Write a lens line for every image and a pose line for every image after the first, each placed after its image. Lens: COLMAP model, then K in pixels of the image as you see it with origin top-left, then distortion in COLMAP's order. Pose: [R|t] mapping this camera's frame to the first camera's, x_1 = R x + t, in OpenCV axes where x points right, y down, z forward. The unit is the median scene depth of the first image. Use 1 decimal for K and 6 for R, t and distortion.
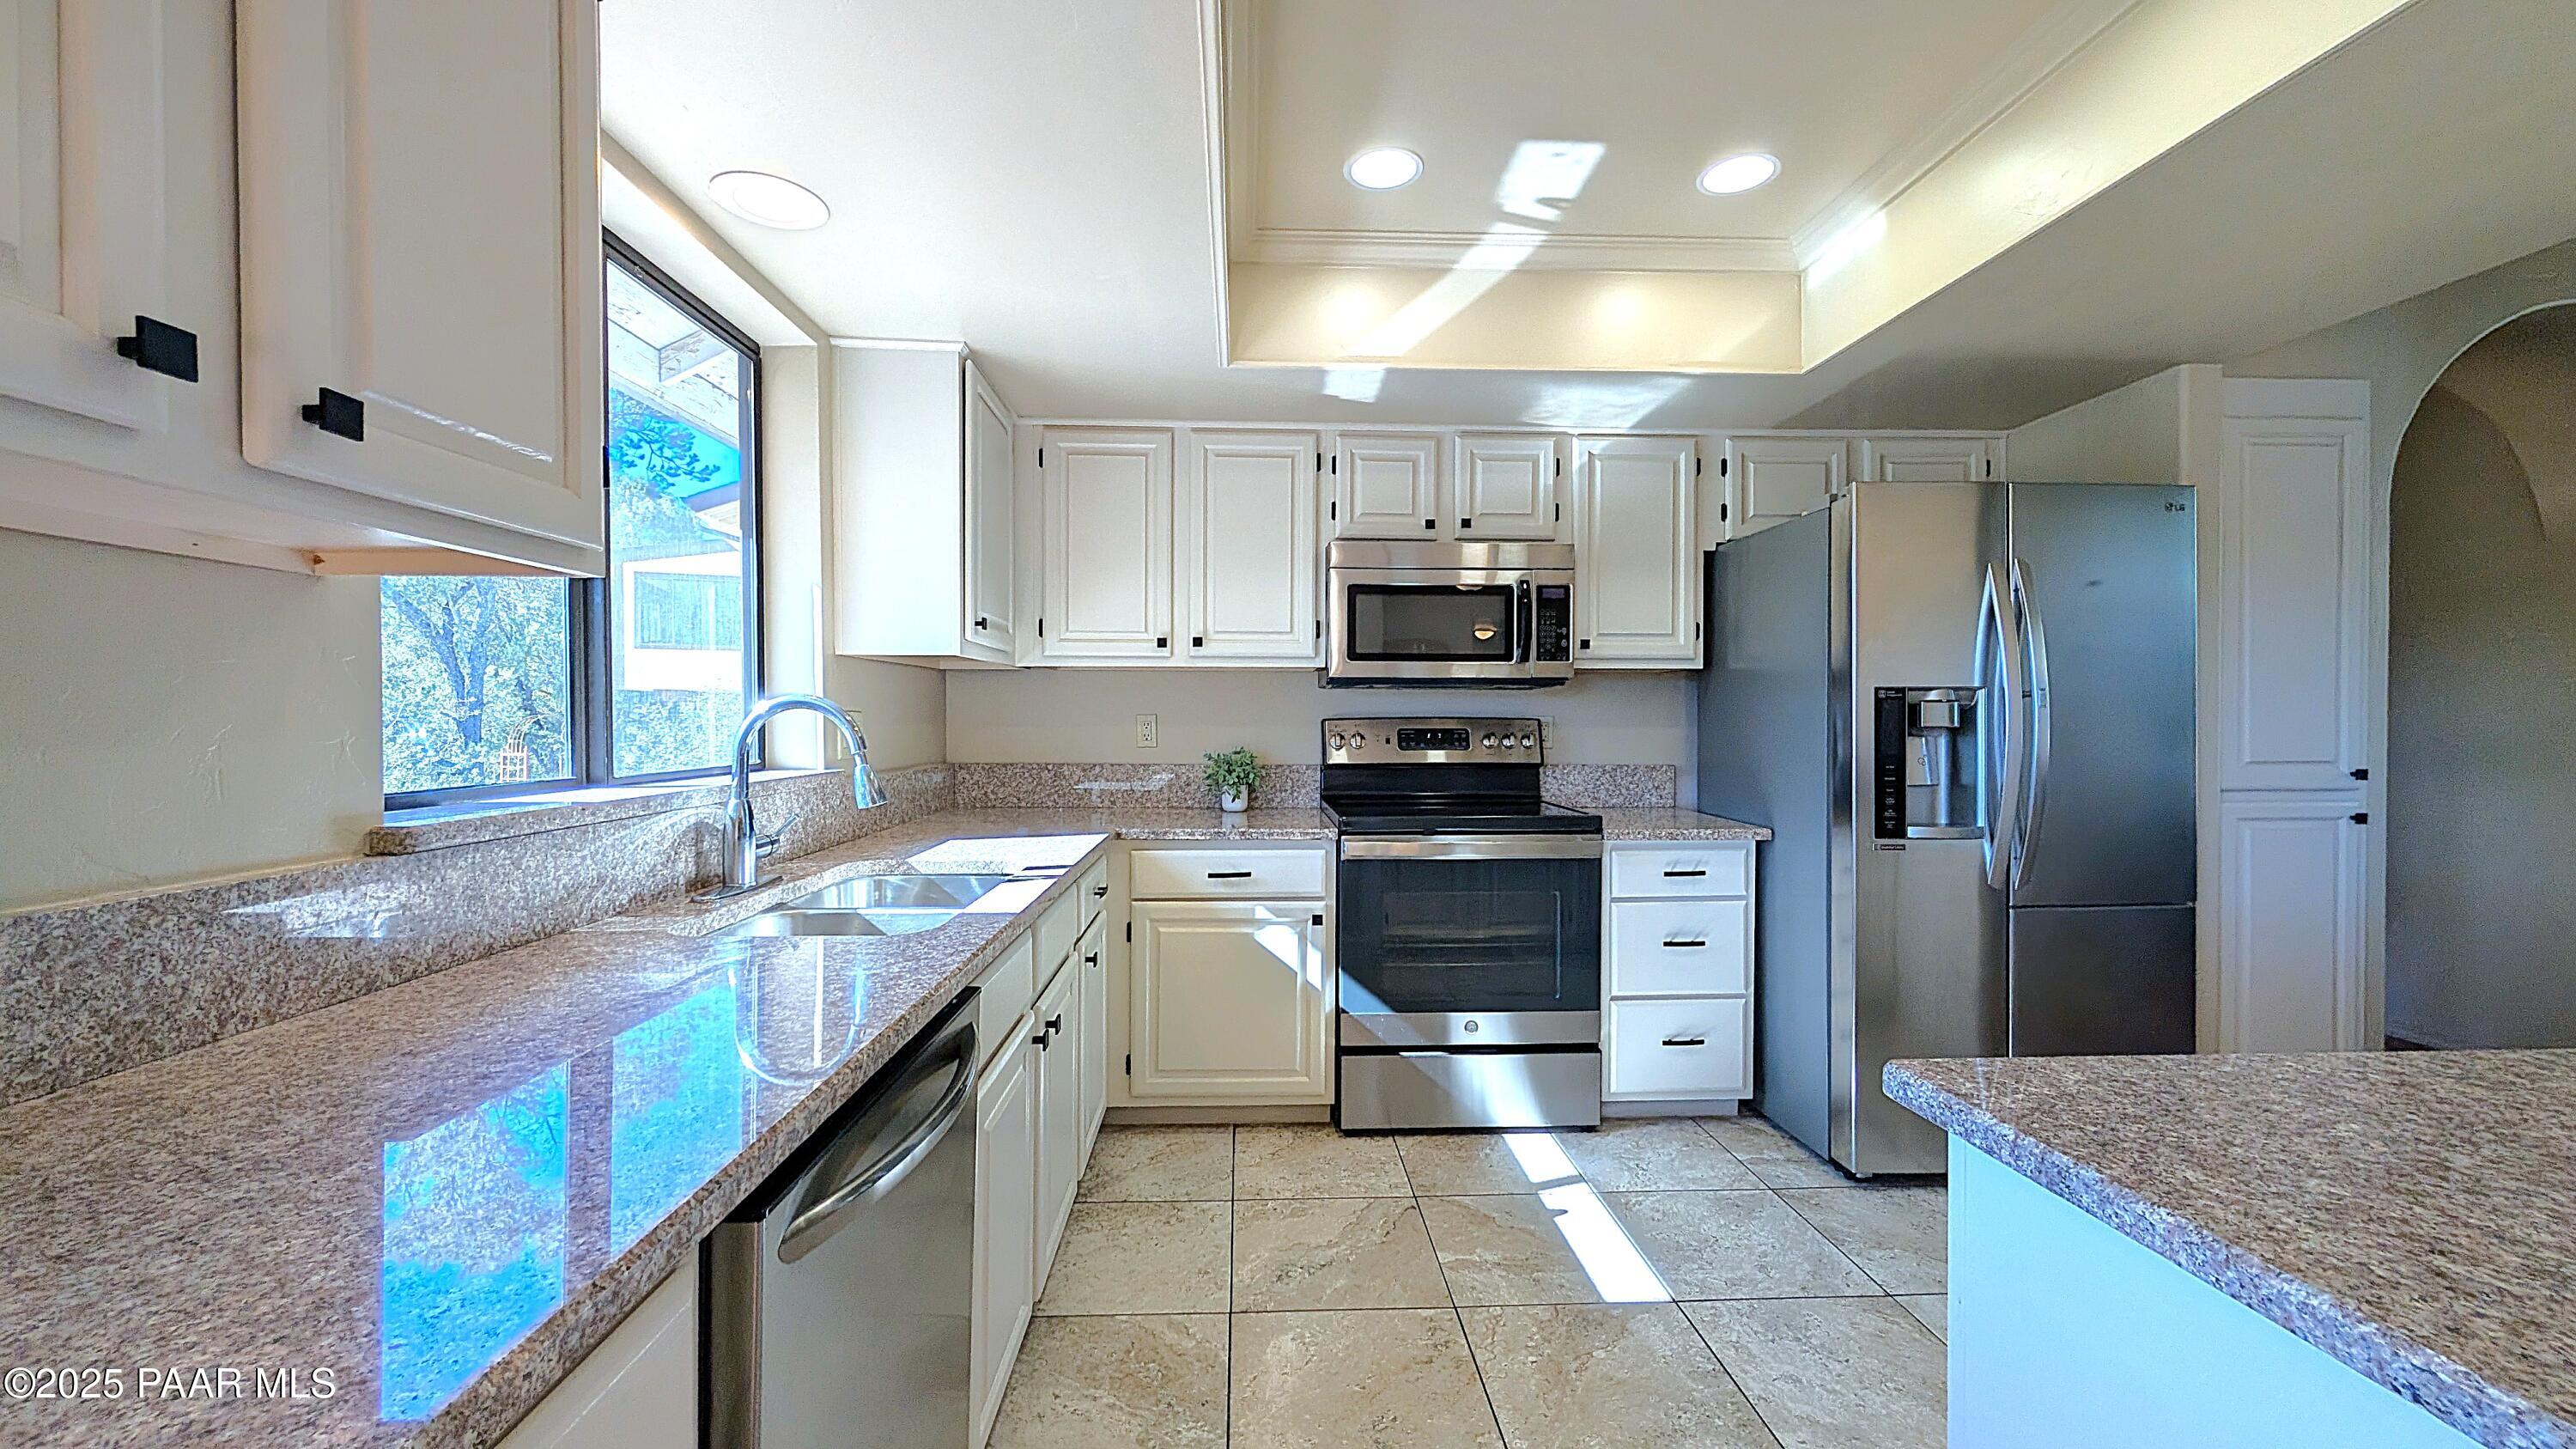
lens RADIAL K [[970.8, 0, 1290.3], [0, 970.8, 723.4], [0, 0, 1]] dist [0.000138, -0.000747]
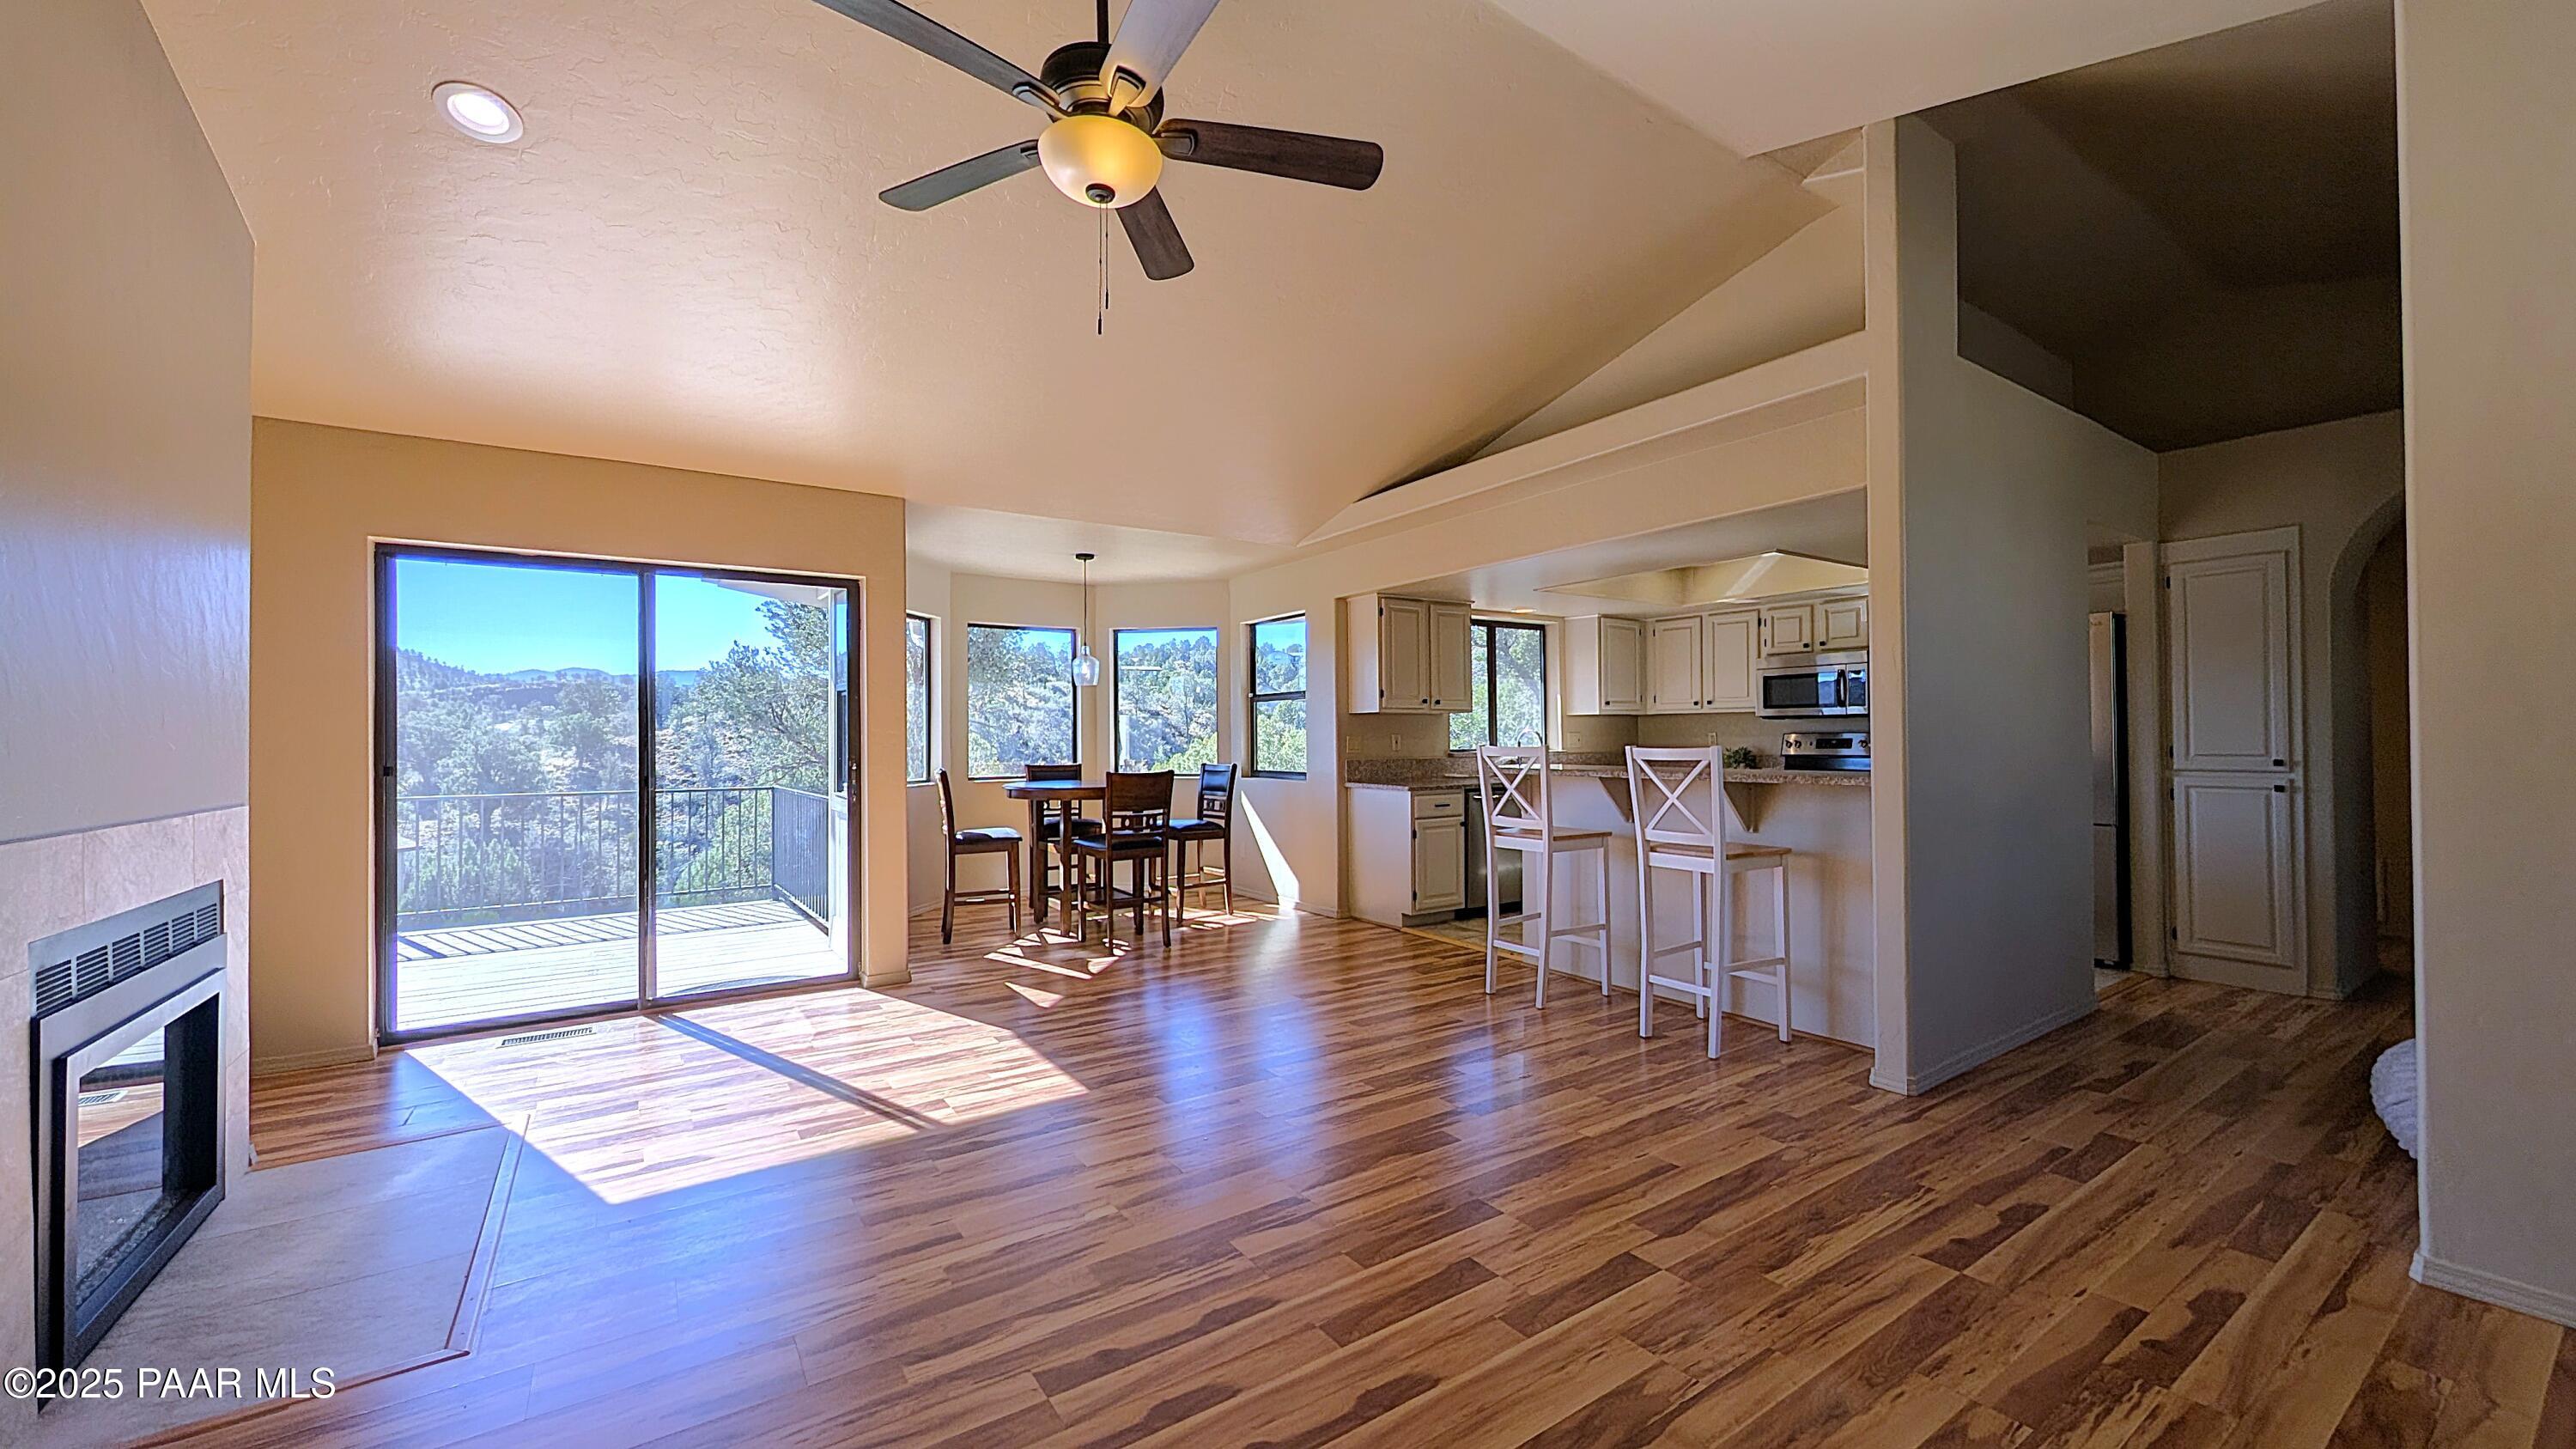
lens RADIAL K [[970.8, 0, 1286.5], [0, 970.8, 724.1], [0, 0, 1]] dist [0.000138, -0.000747]
pose [[0.526183, -0.015918, -0.850222, 1.434068], [0.002521, 0.999850, -0.017160, 0.009246], [0.850368, 0.006886, 0.526144, -1.200124]]
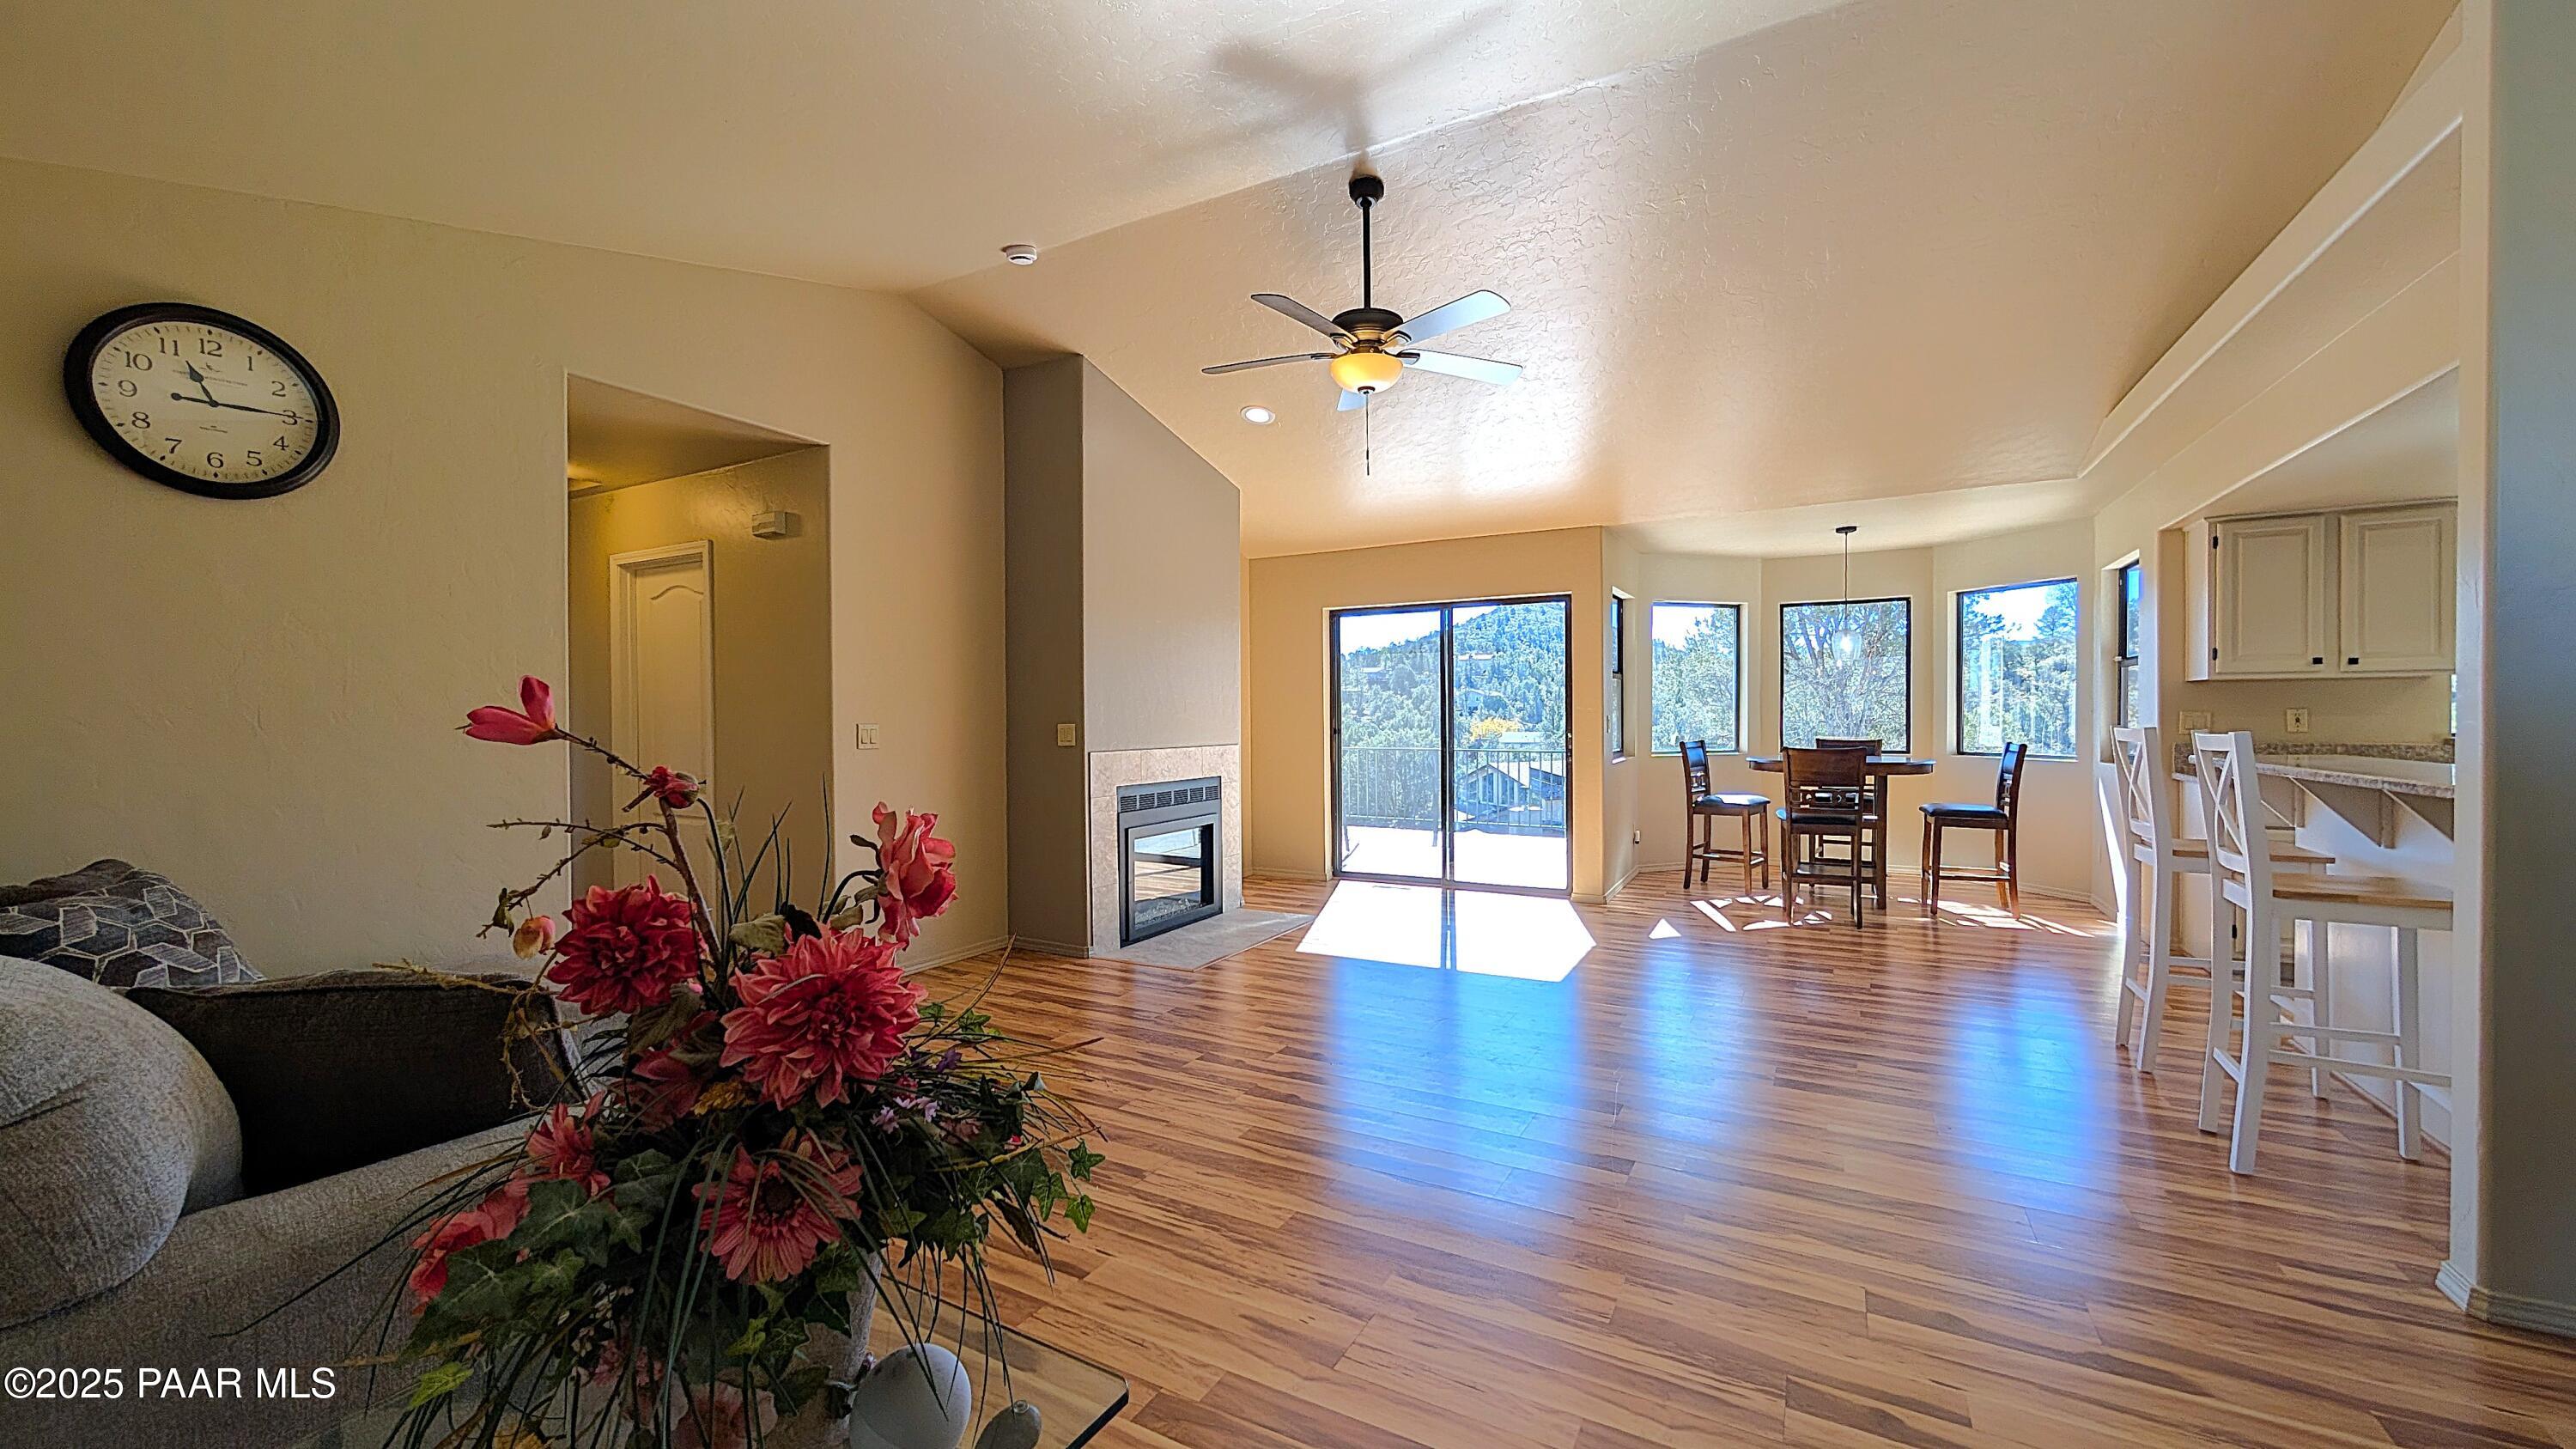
lens RADIAL K [[970.8, 0, 1283.5], [0, 970.8, 726.3], [0, 0, 1]] dist [0.000138, -0.000747]
pose [[-0.521549, 0.012707, -0.853127, 1.845993], [0.001164, 0.999899, 0.014182, -0.001098], [0.853220, 0.006403, -0.521511, -0.376820]]
